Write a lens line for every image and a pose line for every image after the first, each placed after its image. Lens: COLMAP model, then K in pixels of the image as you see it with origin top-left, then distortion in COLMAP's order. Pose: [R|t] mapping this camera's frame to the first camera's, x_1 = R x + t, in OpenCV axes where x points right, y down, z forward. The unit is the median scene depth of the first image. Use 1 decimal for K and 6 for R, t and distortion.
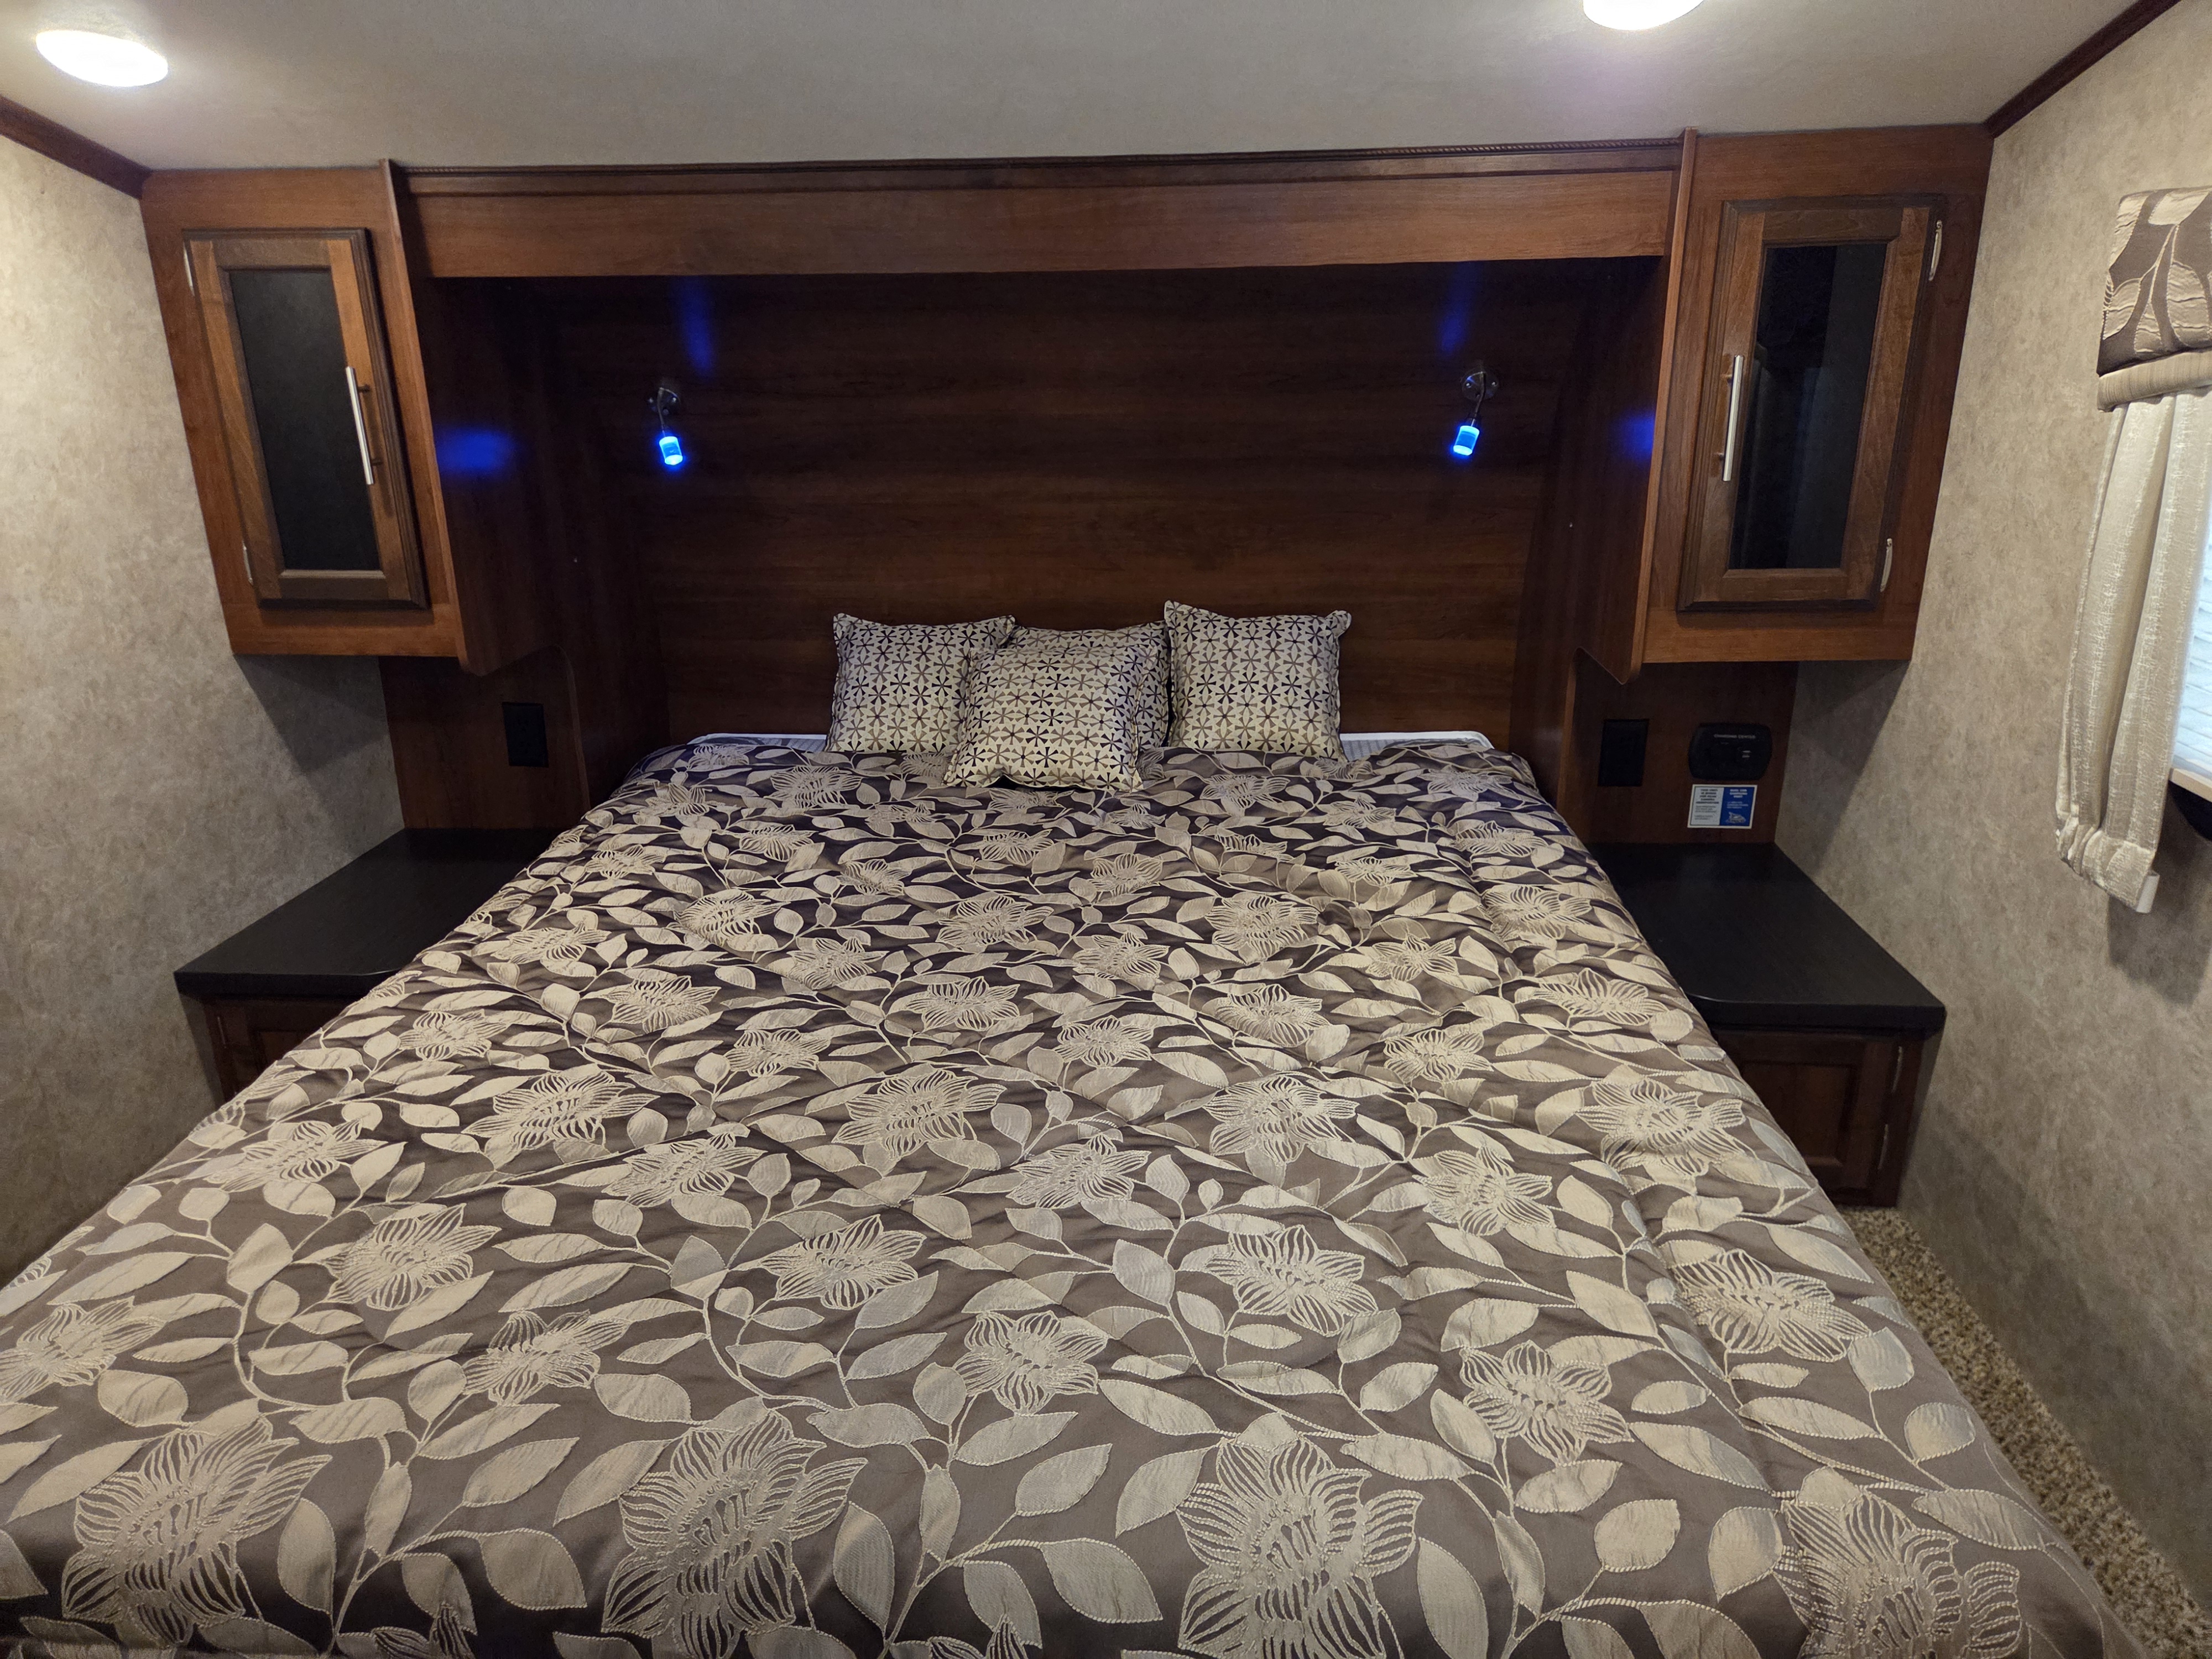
lens RADIAL K [[1490.2, 0, 1101.7], [0, 1490.2, 804.7], [0, 0, 1]] dist [0.064318, -0.061232]
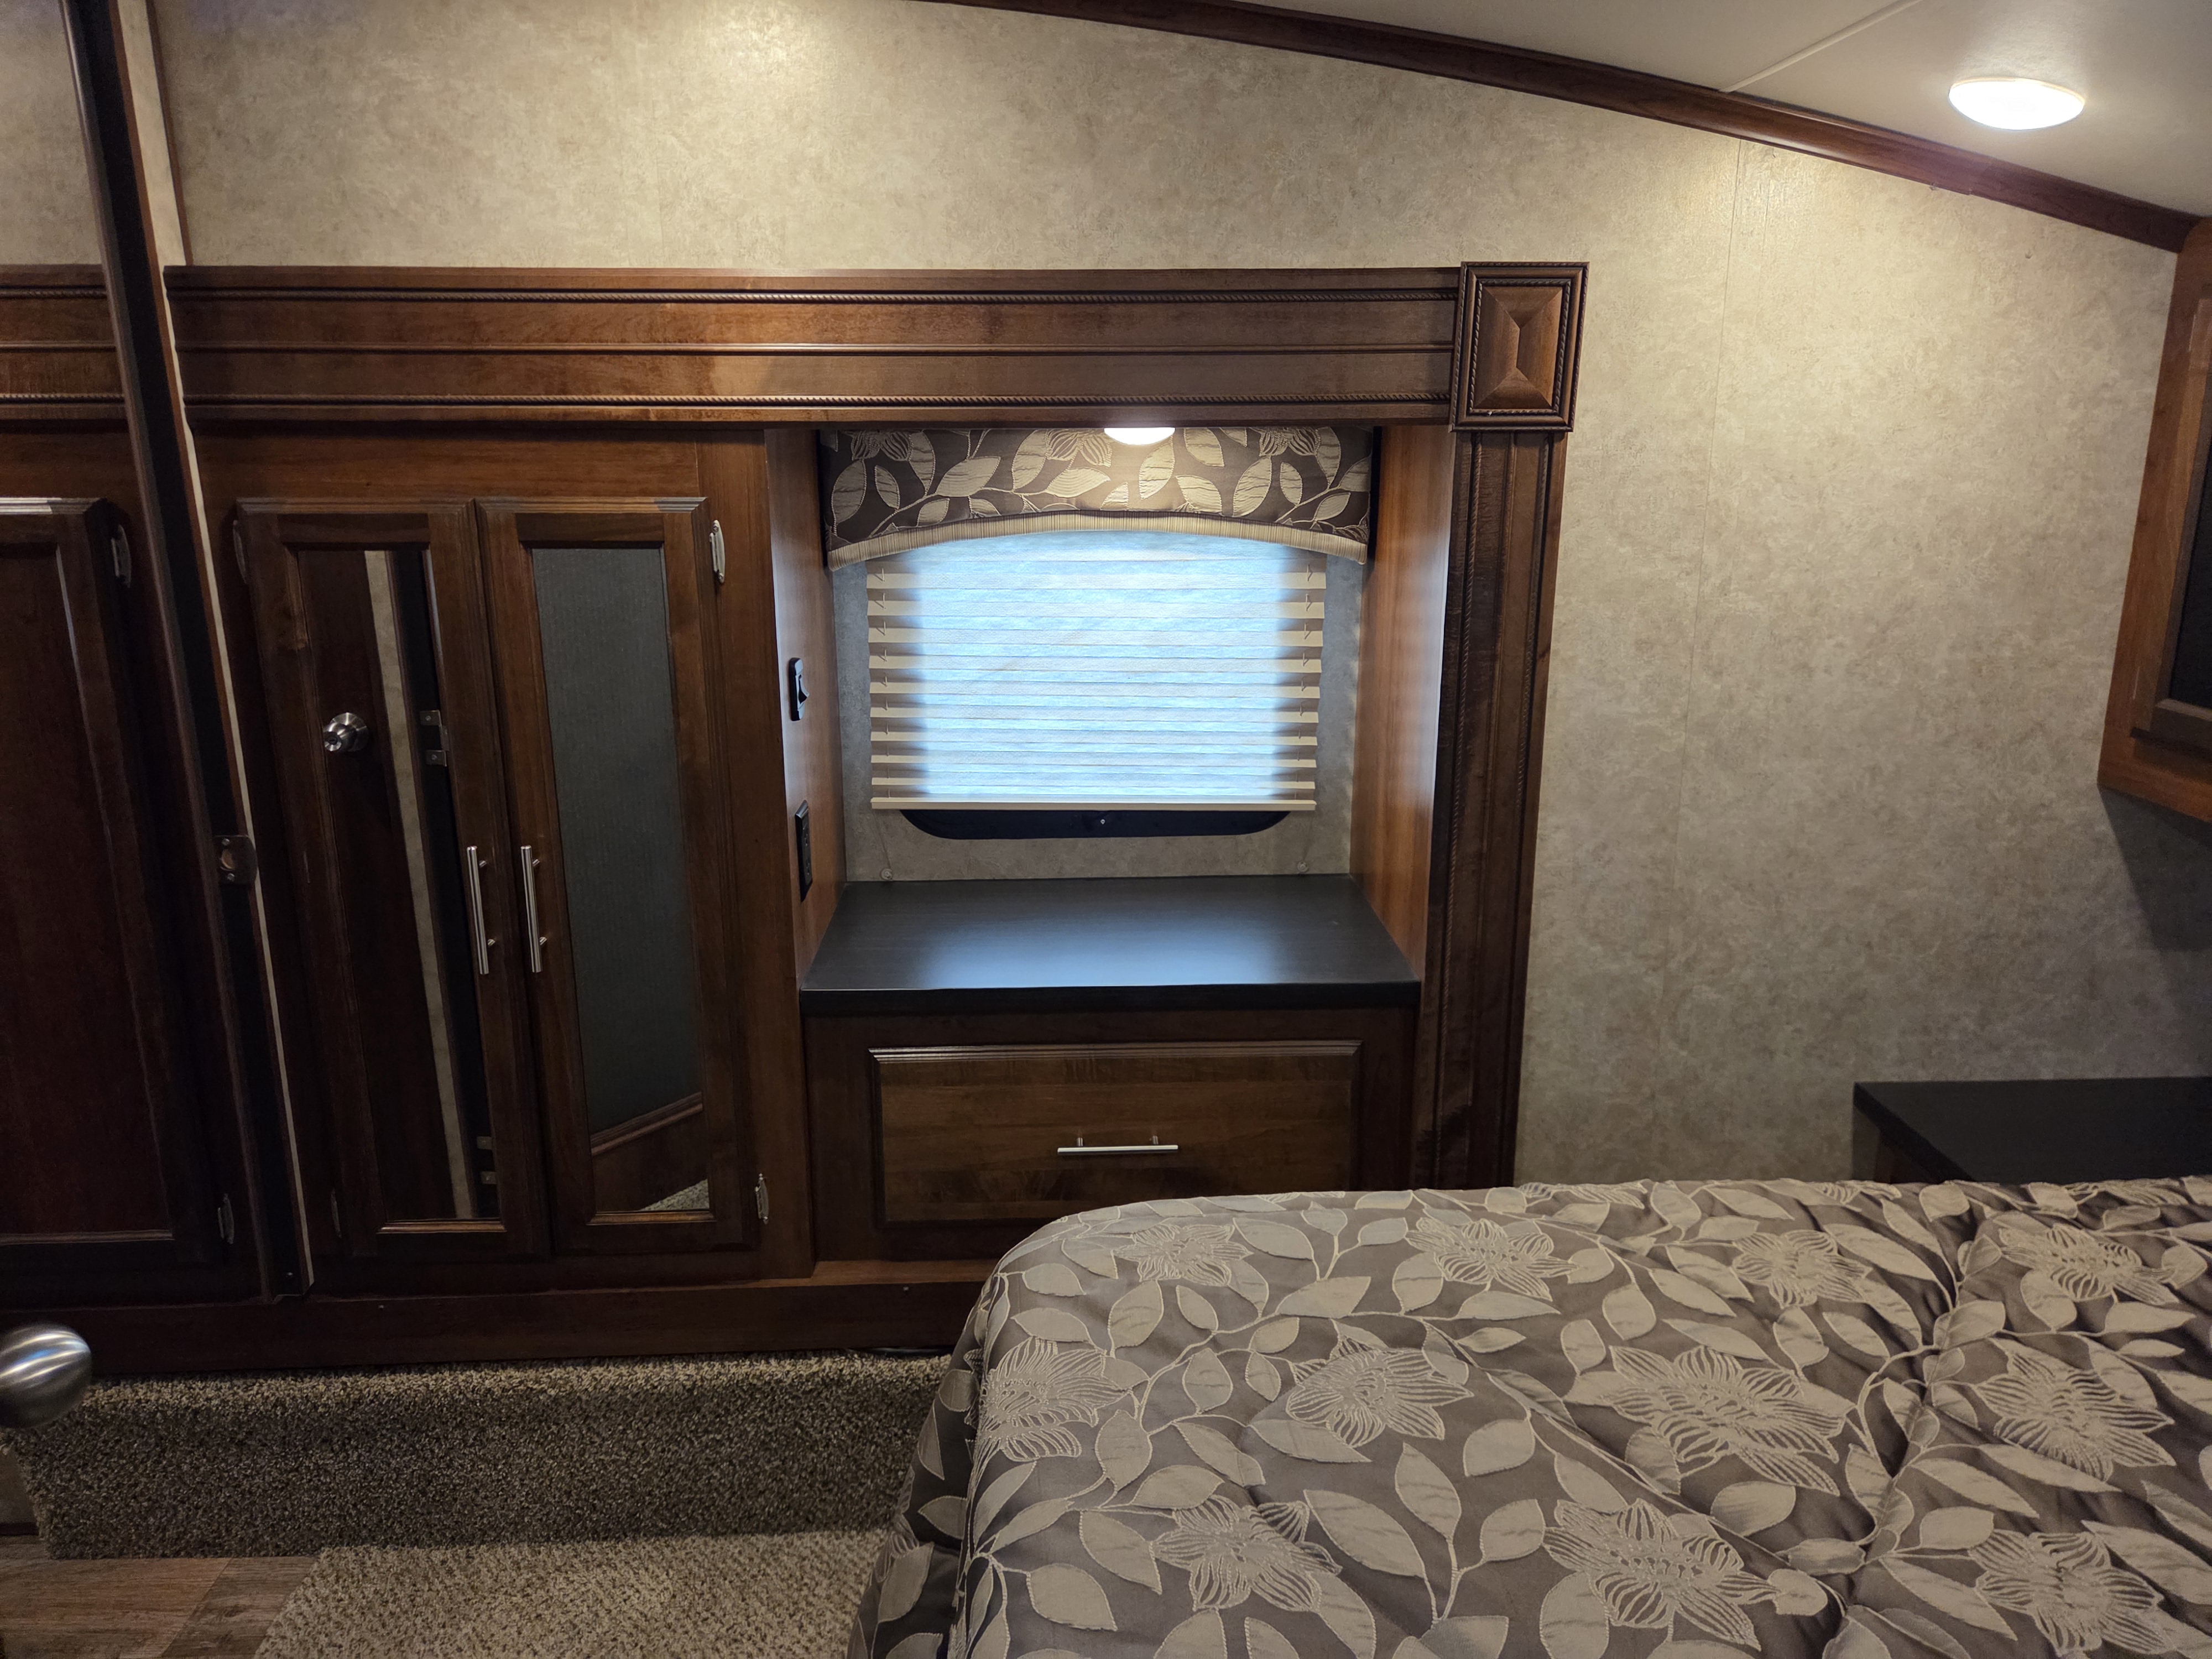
lens RADIAL K [[1491.9, 0, 1095.2], [0, 1491.9, 796.4], [0, 0, 1]] dist [0.059293, -0.059706]
pose [[0.098452, 0.252703, -0.962522, 0.202920], [-0.299946, 0.929775, 0.213426, -0.116997], [0.948862, 0.267692, 0.167335, 0.369337]]
